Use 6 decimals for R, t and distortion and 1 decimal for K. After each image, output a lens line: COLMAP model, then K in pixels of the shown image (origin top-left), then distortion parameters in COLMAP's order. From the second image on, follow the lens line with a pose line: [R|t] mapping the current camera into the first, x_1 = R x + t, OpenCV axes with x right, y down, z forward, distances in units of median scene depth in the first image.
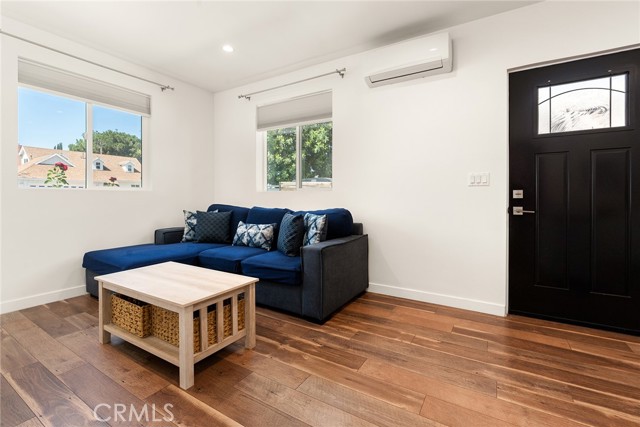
lens RADIAL K [[289.9, 0, 321.0], [0, 289.9, 196.5], [0, 0, 1]] dist [-0.004212, 0.000670]
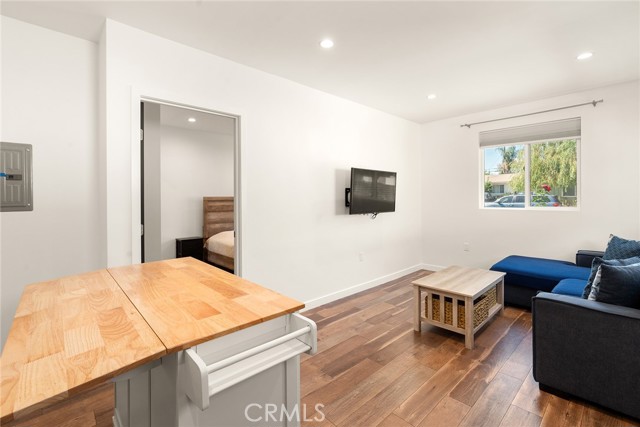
lens RADIAL K [[289.9, 0, 321.0], [0, 289.9, 196.5], [0, 0, 1]] dist [-0.004212, 0.000670]
pose [[-0.263284, -0.002226, -0.964716, 0.729900], [0.009668, 0.999941, -0.004946, -0.087175], [0.964670, -0.010629, -0.263247, 0.460024]]
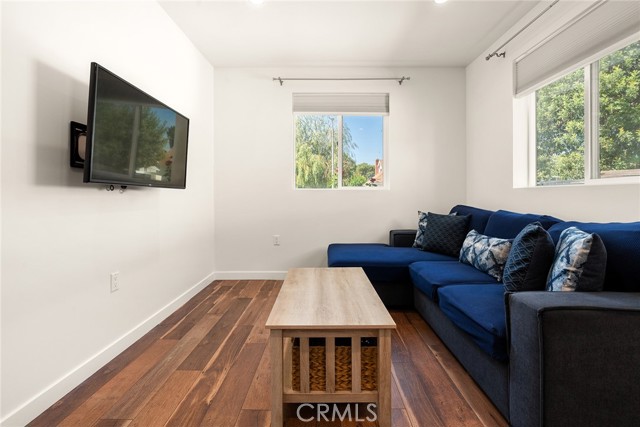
lens RADIAL K [[289.9, 0, 321.0], [0, 289.9, 196.5], [0, 0, 1]] dist [-0.004212, 0.000670]
pose [[0.516883, -0.001772, -0.856054, 0.156703], [0.003538, 0.999994, 0.000067, 0.002091], [0.856048, -0.003064, 0.516886, 0.346135]]
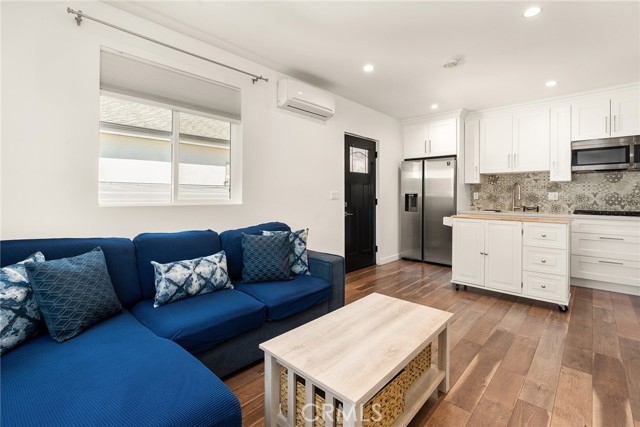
lens RADIAL K [[289.9, 0, 321.0], [0, 289.9, 196.5], [0, 0, 1]] dist [-0.004212, 0.000670]
pose [[0.201586, -0.004274, 0.979461, -0.853165], [-0.005998, 0.999966, 0.005598, -0.052089], [-0.979452, -0.007003, 0.201554, 0.634334]]
